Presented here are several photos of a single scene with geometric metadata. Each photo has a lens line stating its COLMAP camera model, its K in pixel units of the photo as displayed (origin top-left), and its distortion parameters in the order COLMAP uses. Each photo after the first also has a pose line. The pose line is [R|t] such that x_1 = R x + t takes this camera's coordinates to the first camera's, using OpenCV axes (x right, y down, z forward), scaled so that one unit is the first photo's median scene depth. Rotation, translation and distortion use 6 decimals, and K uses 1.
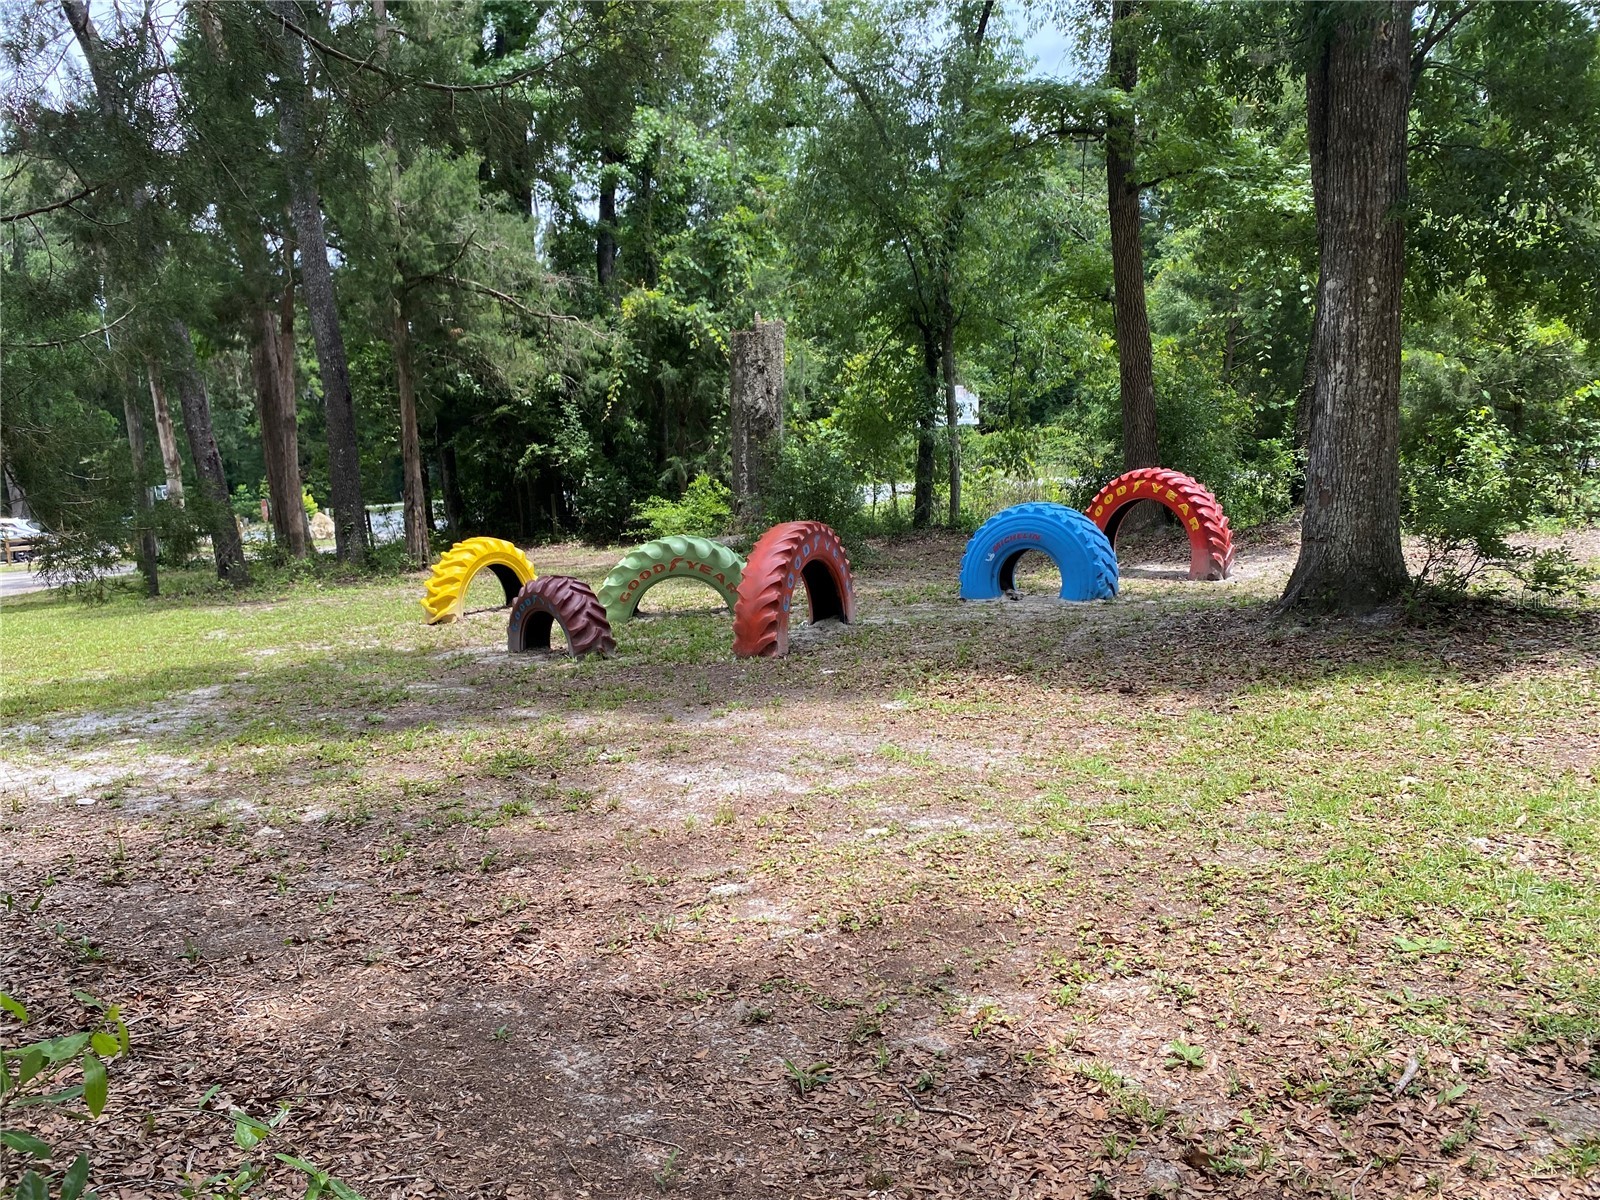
lens RADIAL K [[1206.0, 0, 807.4], [0, 1206.0, 601.6], [0, 0, 1]] dist [0.054634, -0.091453]
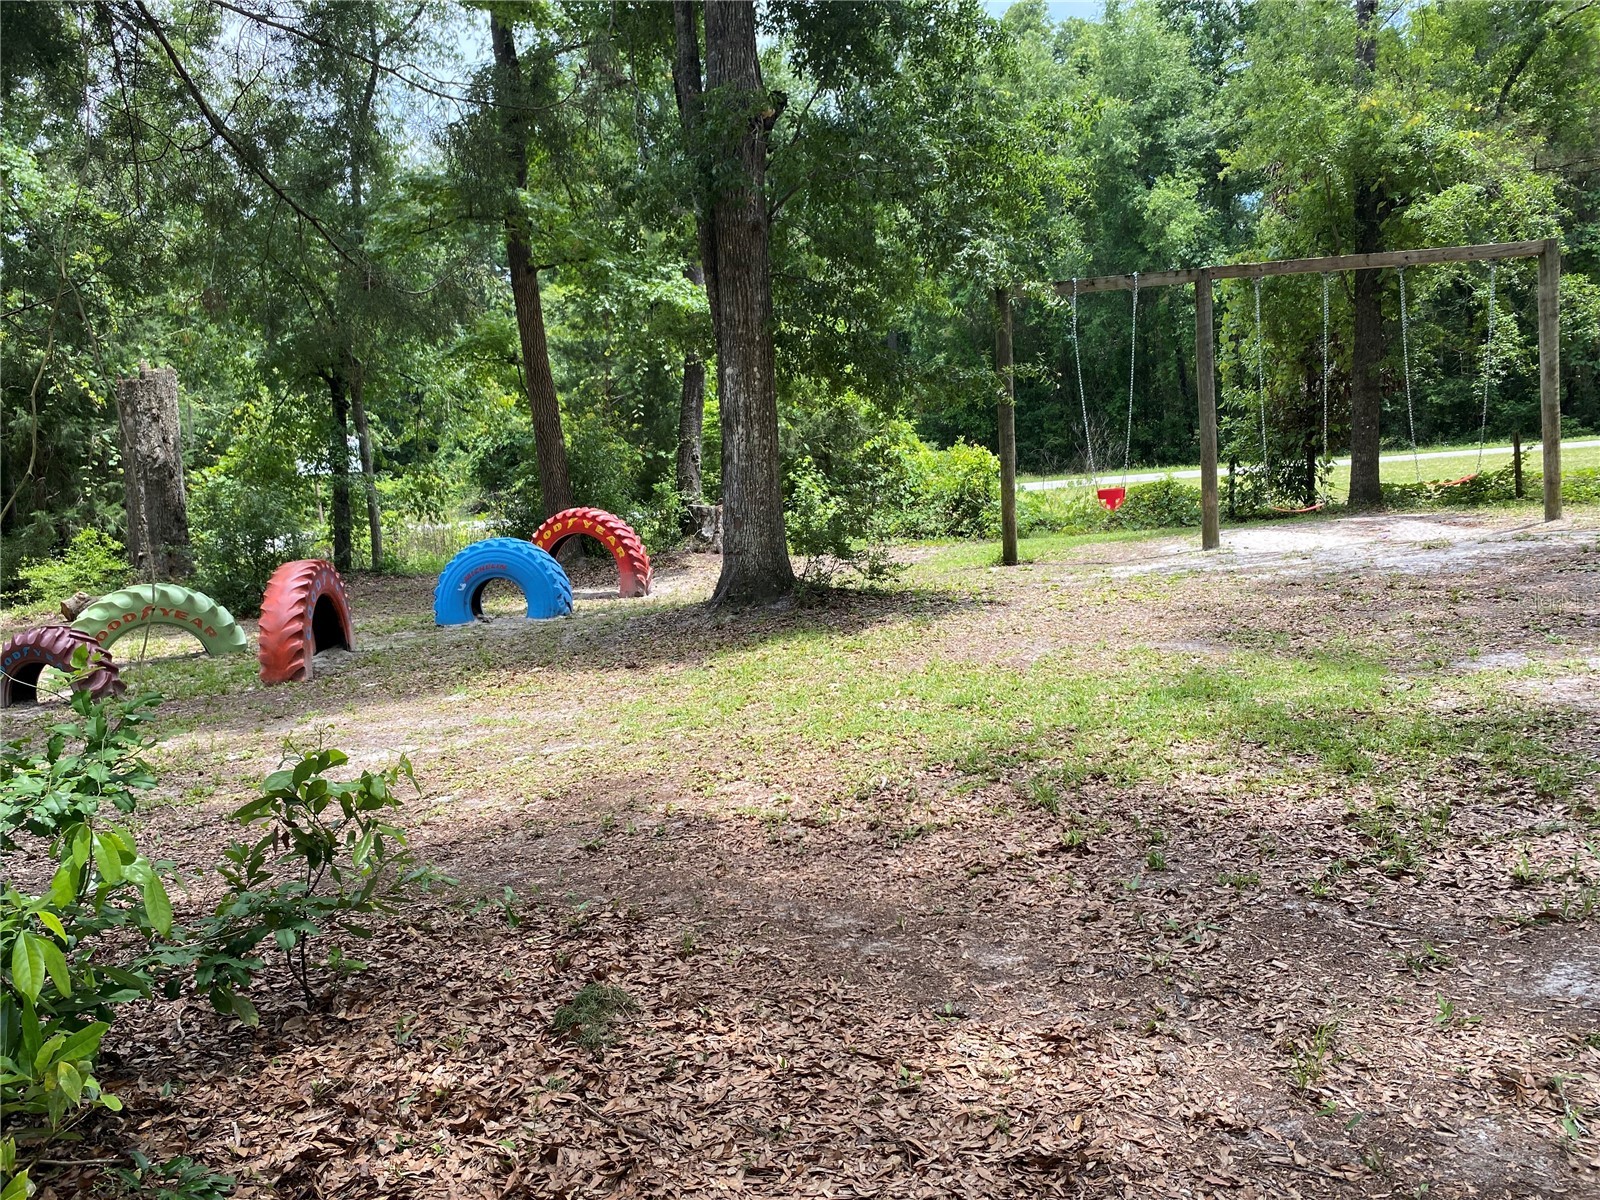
lens RADIAL K [[1205.2, 0, 800.0], [0, 1205.2, 600.0], [0, 0, 1]] dist [0.130035, -0.166179]
pose [[0.868550, -0.065740, 0.491222, -0.127037], [0.085430, 0.996186, -0.017735, 0.021454], [-0.488182, 0.057369, 0.870854, -0.151227]]
